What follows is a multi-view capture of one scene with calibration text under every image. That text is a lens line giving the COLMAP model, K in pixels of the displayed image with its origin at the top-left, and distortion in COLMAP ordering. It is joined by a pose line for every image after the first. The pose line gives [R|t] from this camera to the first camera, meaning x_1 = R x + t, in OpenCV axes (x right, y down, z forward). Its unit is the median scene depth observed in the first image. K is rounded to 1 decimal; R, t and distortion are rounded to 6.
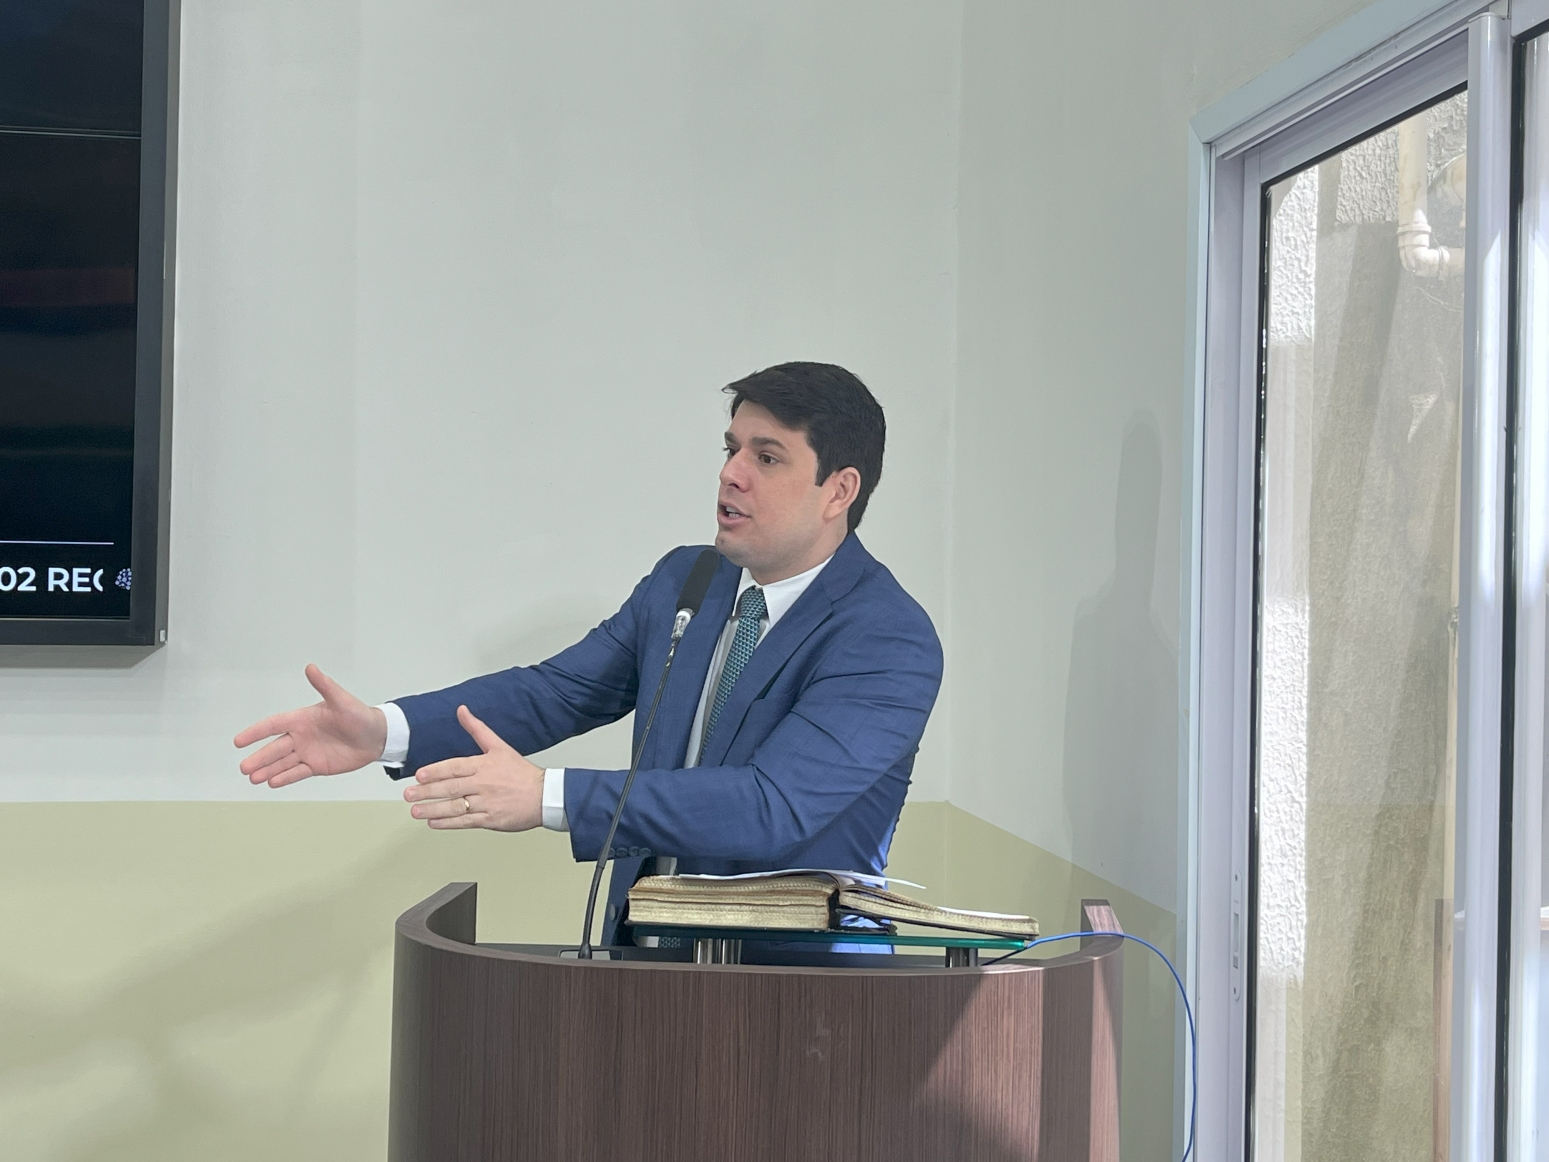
lens RADIAL K [[2040.2, 0, 776.5], [0, 2040.2, 581.3], [0, 0, 1]] dist [0.136689, -0.015598]
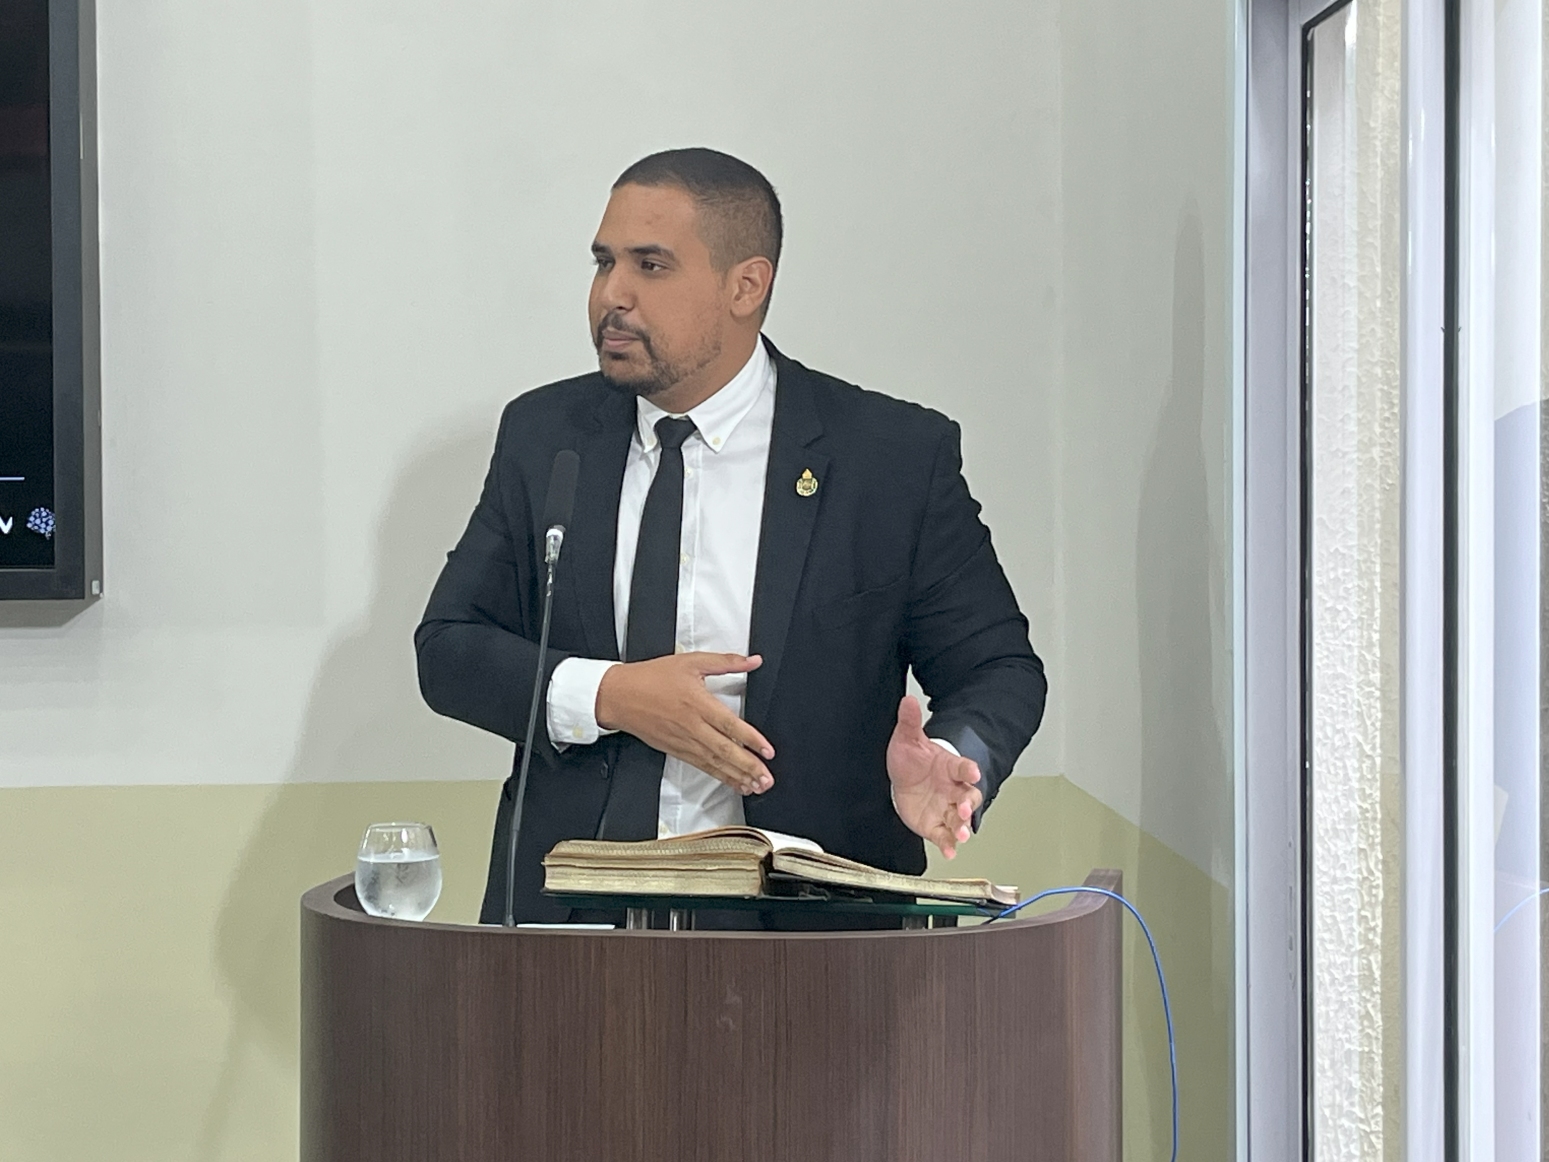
lens RADIAL K [[3063.0, 0, 747.5], [0, 3063.0, 587.4], [0, 0, 1]] dist [0.242052, -0.425475]
pose [[0.993495, -0.020234, -0.112067, 0.143504], [0.023680, 0.999284, 0.029504, -0.005543], [0.111389, -0.031966, 0.993263, -0.284614]]
